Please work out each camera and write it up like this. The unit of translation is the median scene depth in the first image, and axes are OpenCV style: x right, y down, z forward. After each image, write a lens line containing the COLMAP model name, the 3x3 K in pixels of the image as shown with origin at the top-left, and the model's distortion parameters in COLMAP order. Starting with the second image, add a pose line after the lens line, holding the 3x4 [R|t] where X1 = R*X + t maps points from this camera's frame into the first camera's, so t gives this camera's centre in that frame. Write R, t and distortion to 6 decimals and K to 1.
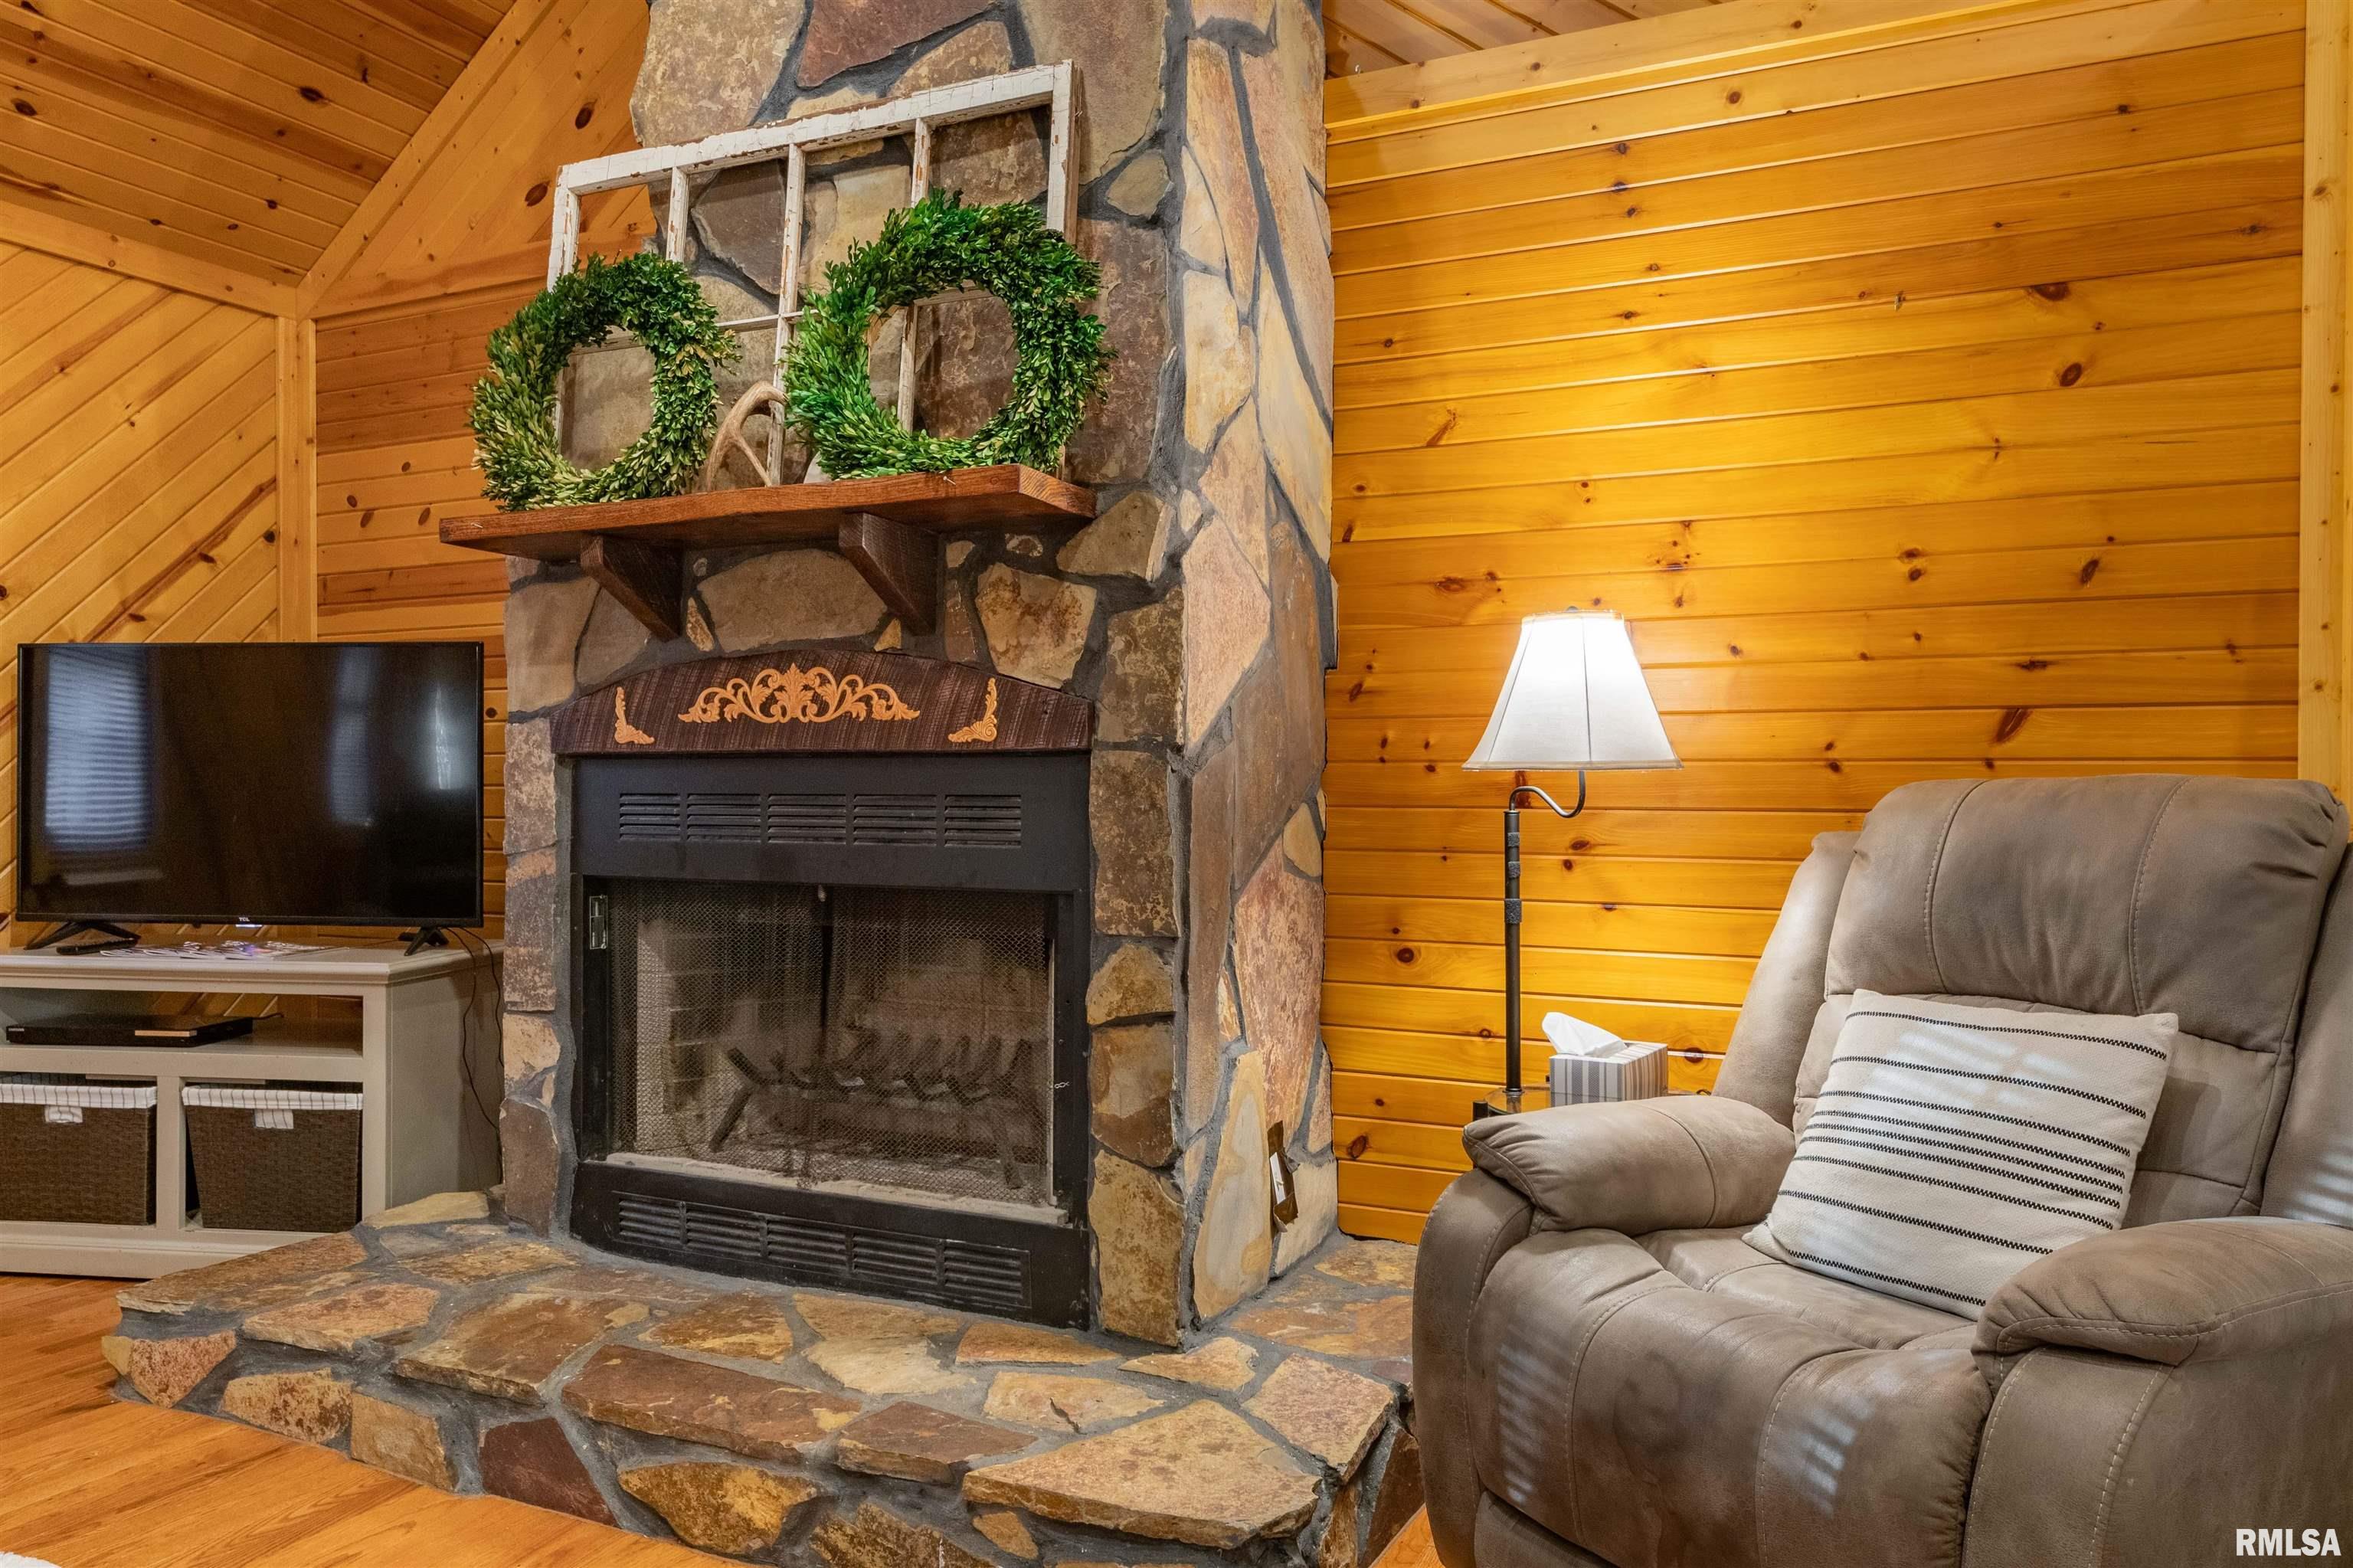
lens RADIAL K [[1688.3, 0, 1169.9], [0, 1688.3, 818.6], [0, 0, 1]] dist [0.003257, -0.005625]
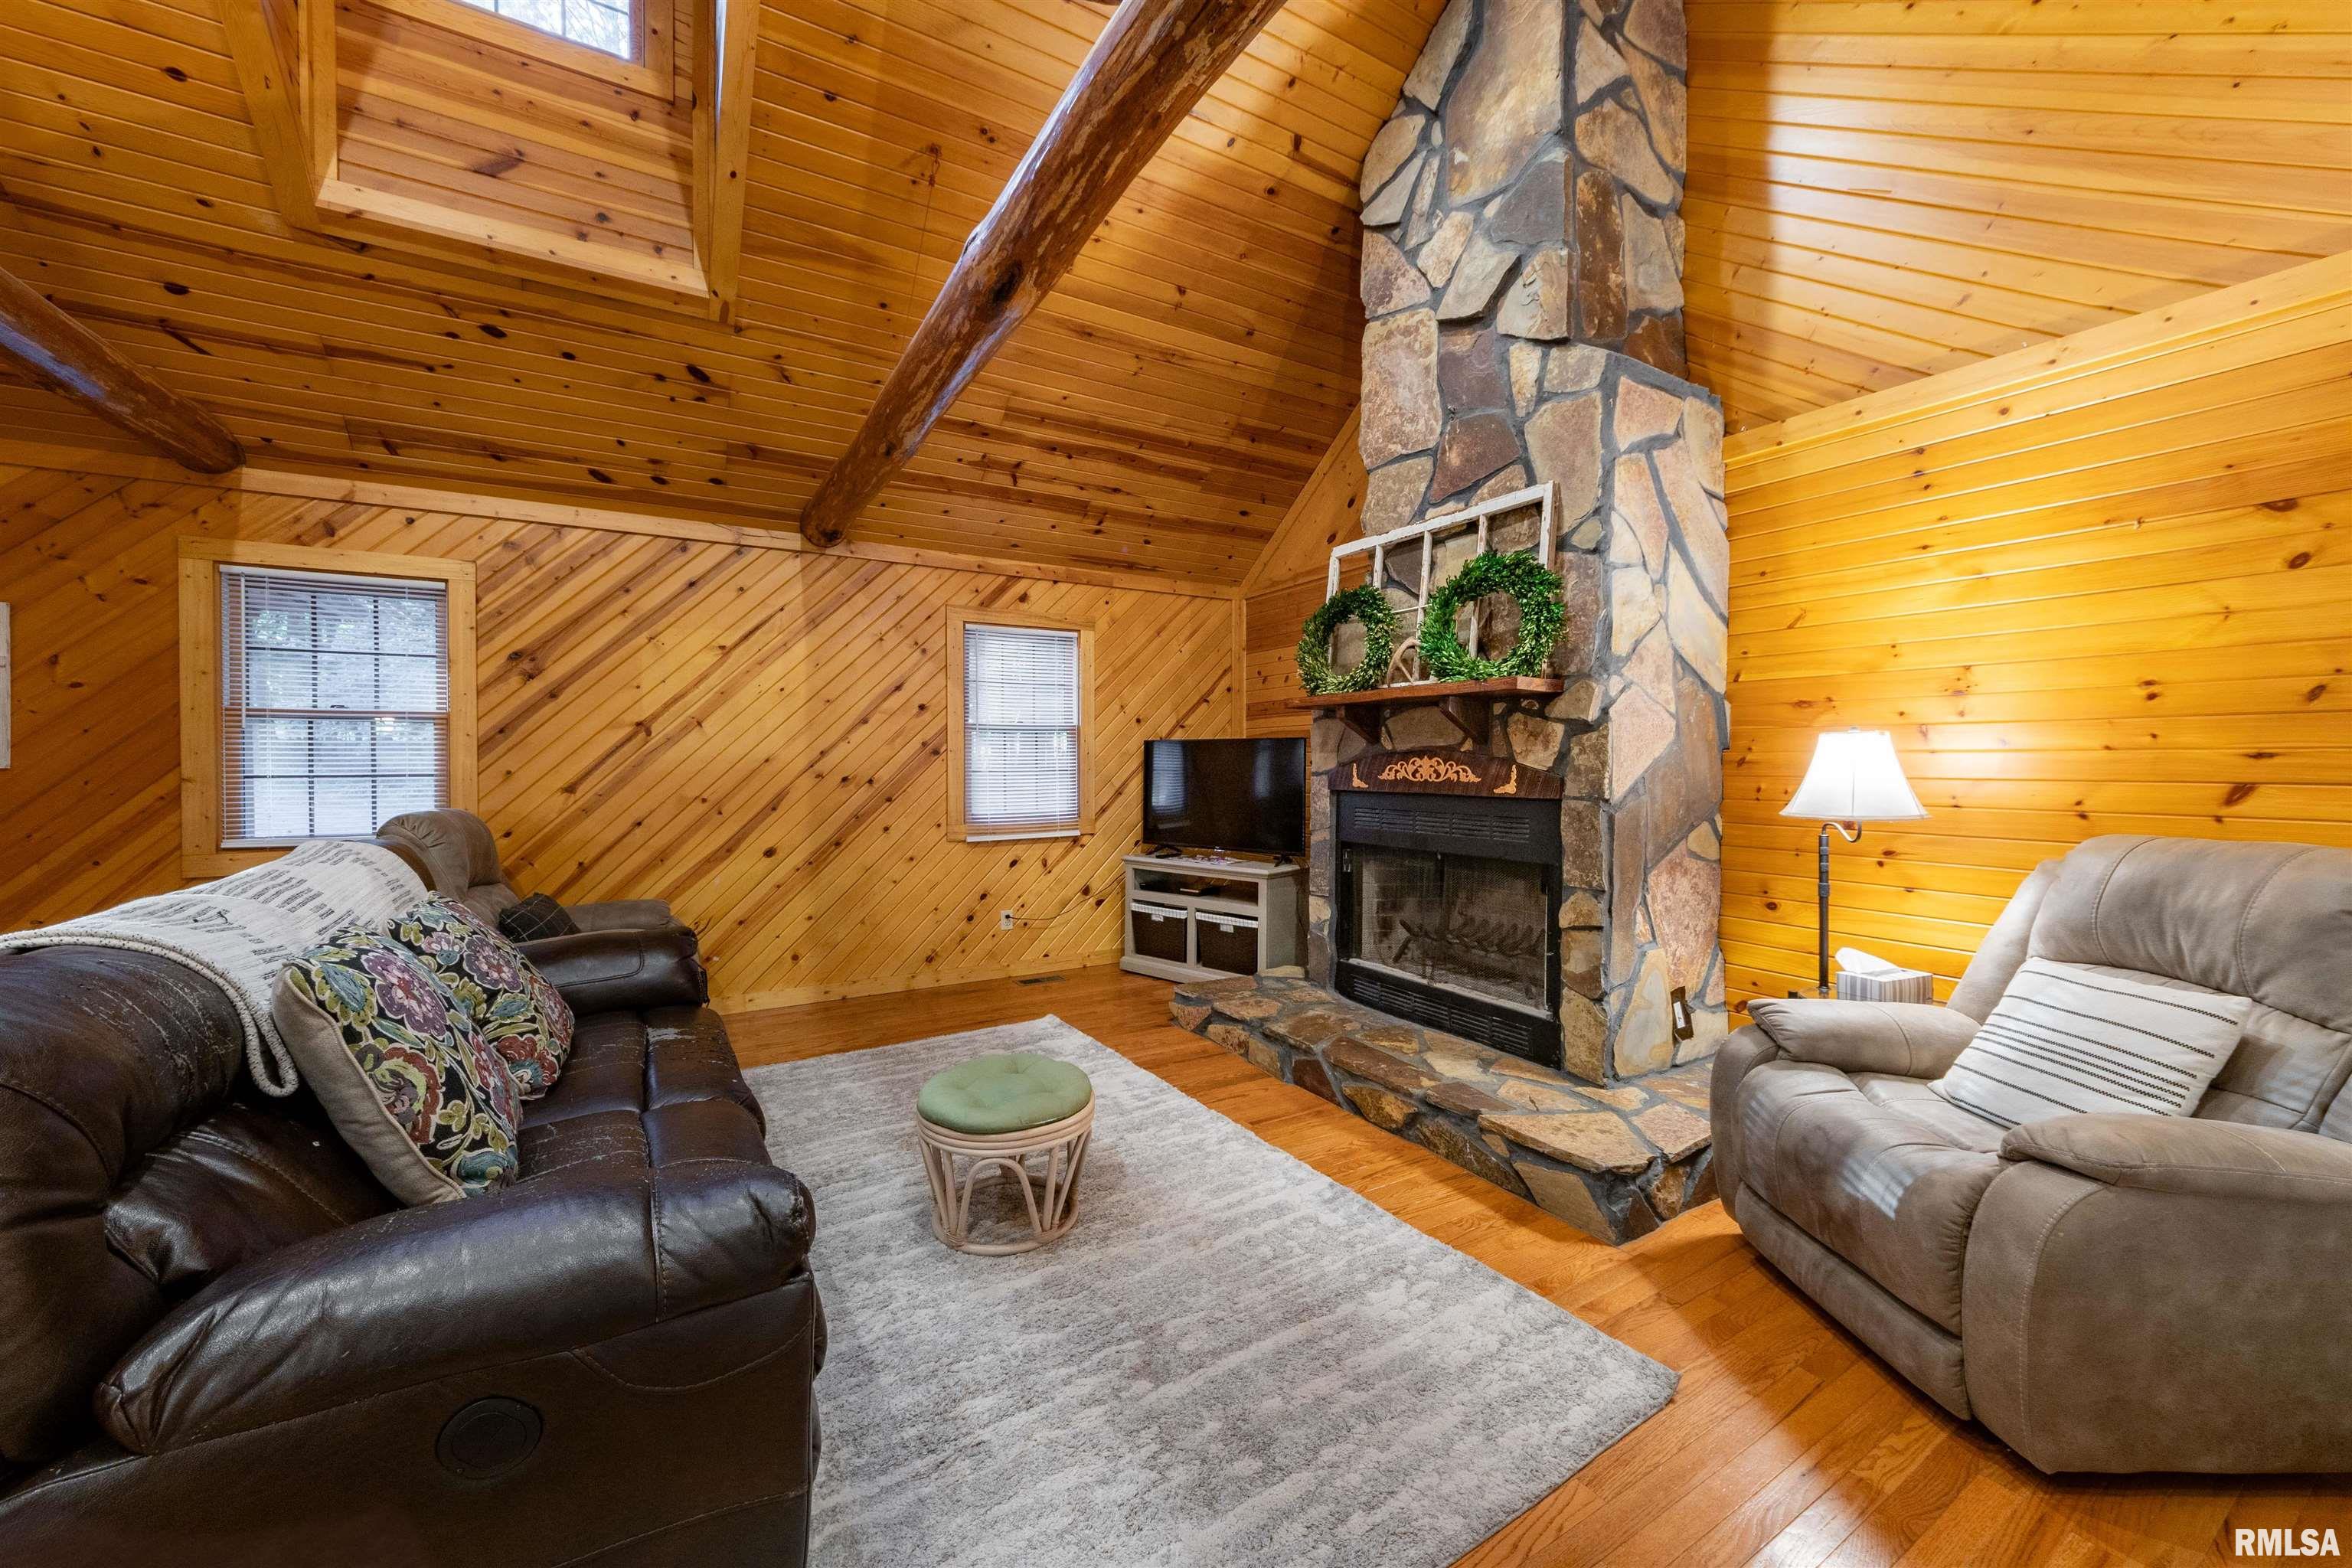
lens RADIAL K [[900.9, 0, 1094.8], [0, 900.9, 776.7], [0, 0, 1]] dist [-0.001709, -0.000376]
pose [[0.797402, 0.006950, -0.603408, 0.163445], [-0.006316, 0.999975, 0.003171, -0.066955], [0.603415, 0.001283, 0.797426, -0.257612]]
